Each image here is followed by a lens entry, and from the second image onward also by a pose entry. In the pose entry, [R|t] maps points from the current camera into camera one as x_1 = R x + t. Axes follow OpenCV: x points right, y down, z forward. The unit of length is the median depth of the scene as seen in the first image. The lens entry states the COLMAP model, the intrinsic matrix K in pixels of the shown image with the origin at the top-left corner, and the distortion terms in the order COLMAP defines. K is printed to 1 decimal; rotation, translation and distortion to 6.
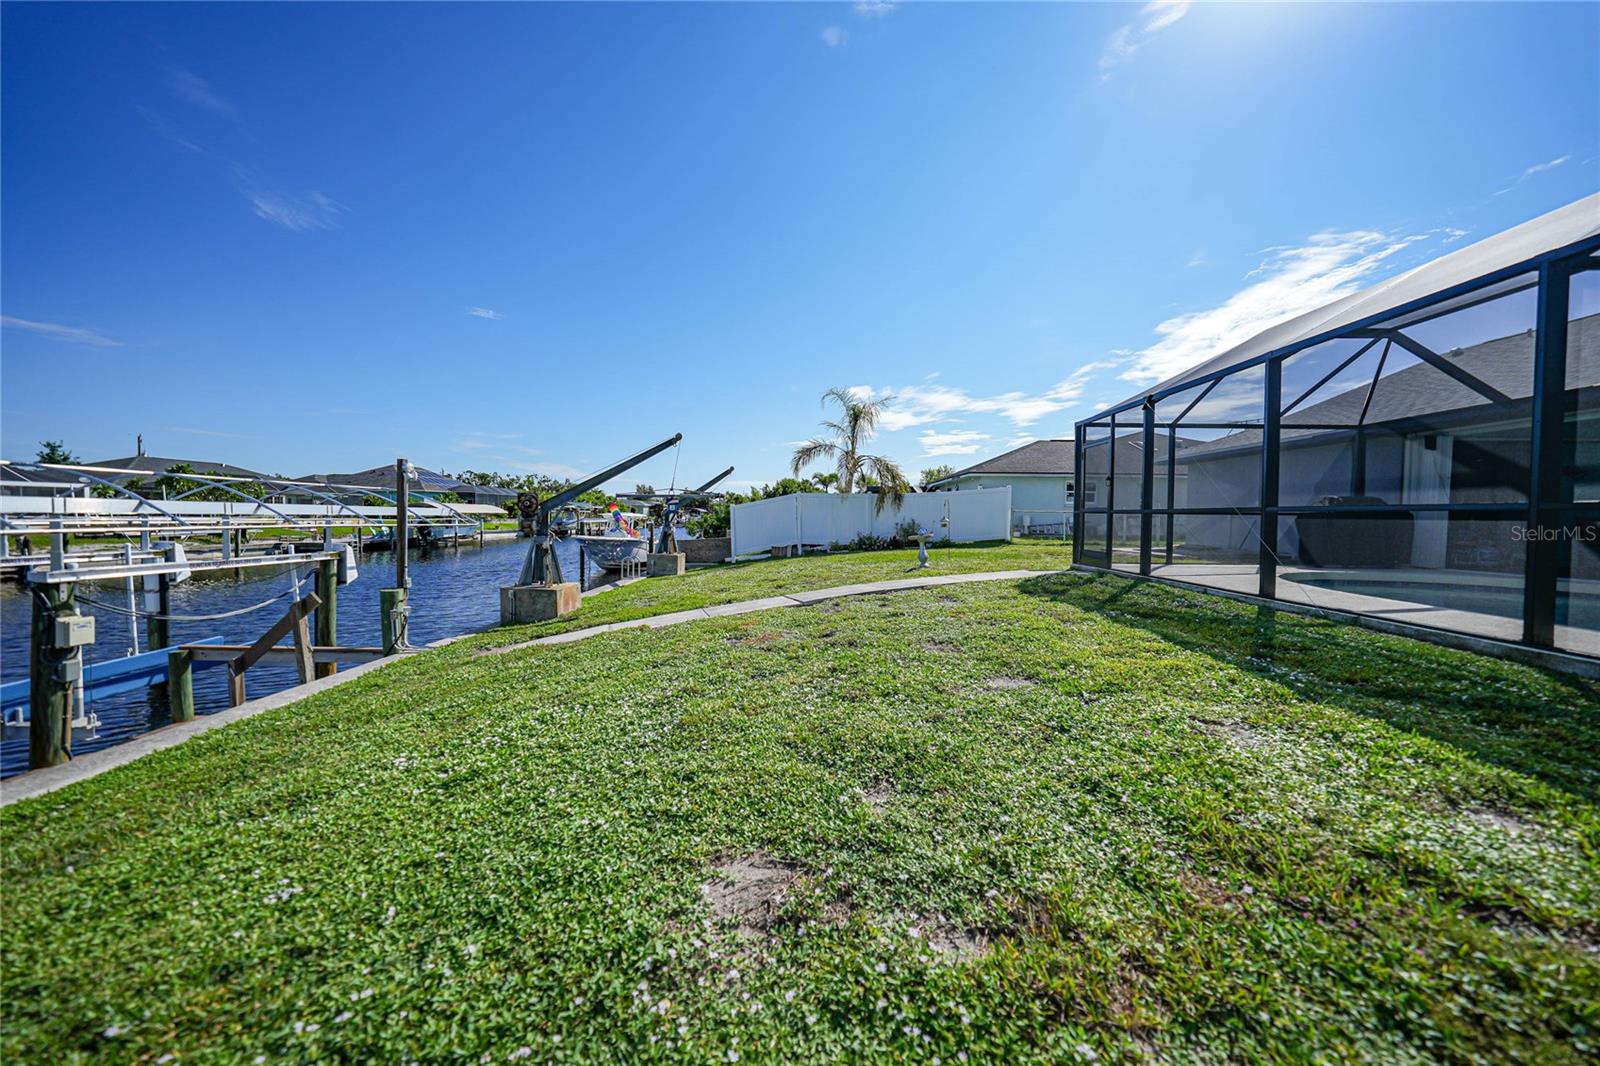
lens RADIAL K [[563.4, 0, 795.1], [0, 563.4, 530.2], [0, 0, 1]] dist [-0.001182, 0.000180]
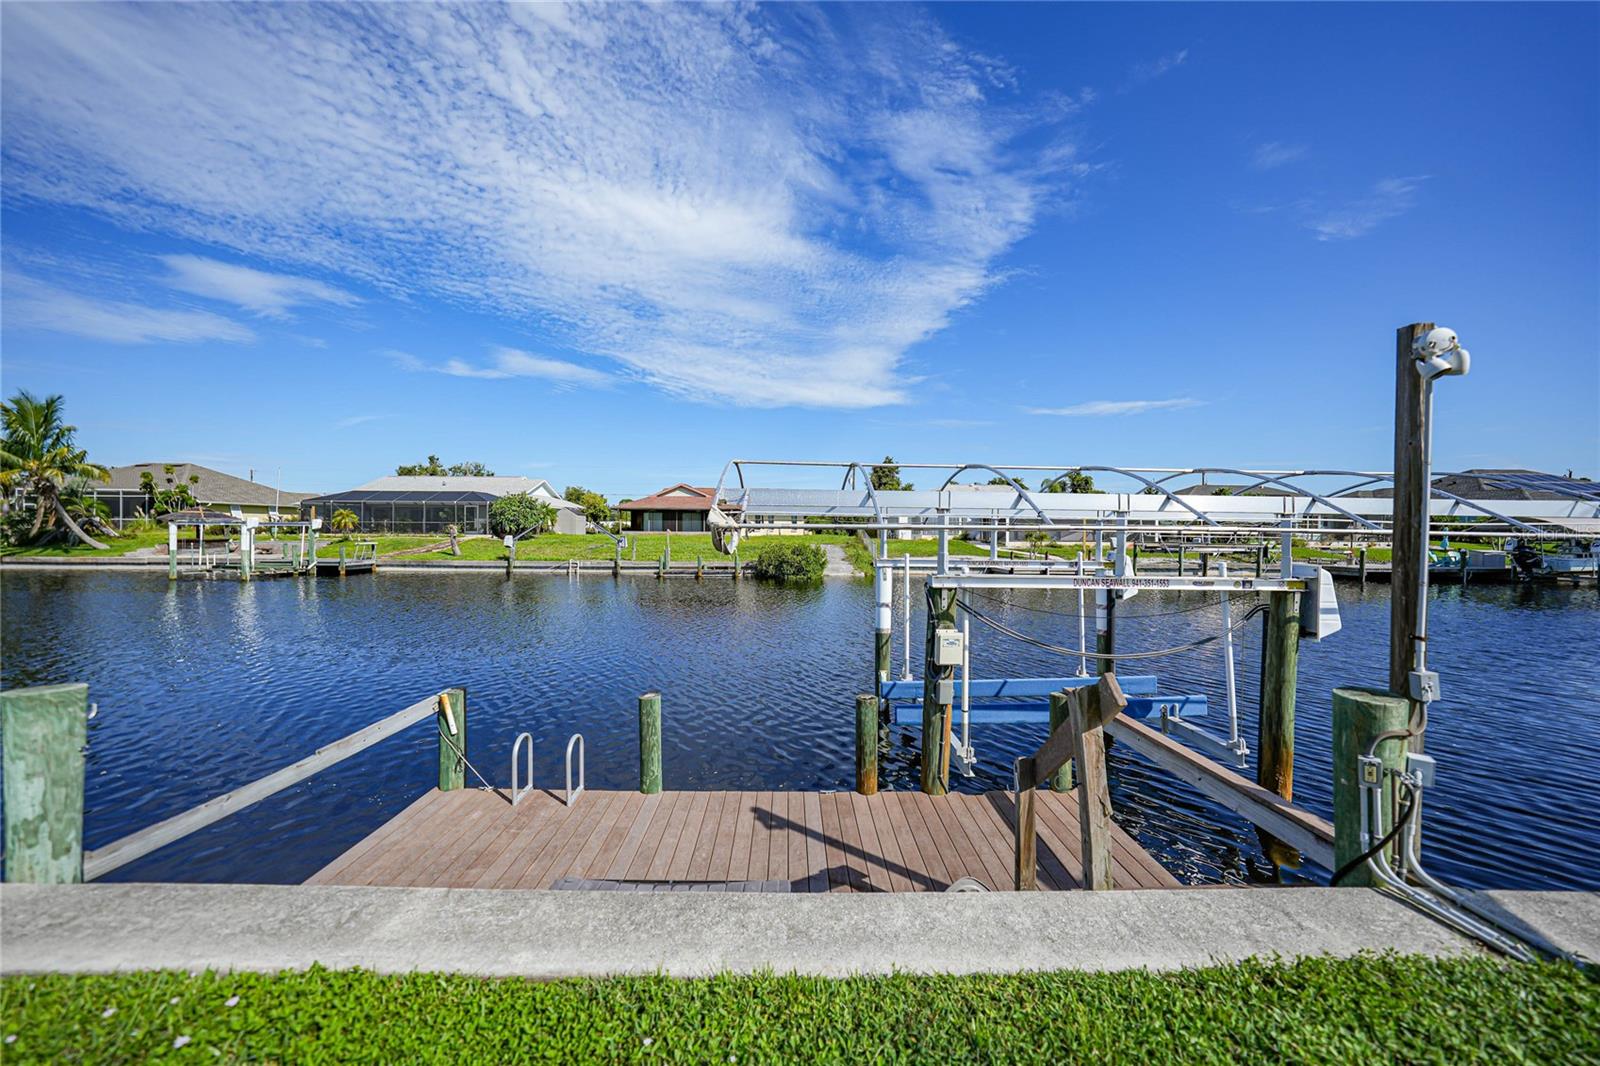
lens RADIAL K [[555.3, 0, 819.3], [0, 555.3, 541.2], [0, 0, 1]] dist [0.009032, 0.000044]
pose [[0.086812, 0.012689, -0.996144, -0.298865], [-0.035660, 0.999318, 0.009622, 0.012056], [0.995586, 0.034687, 0.087206, 0.470557]]
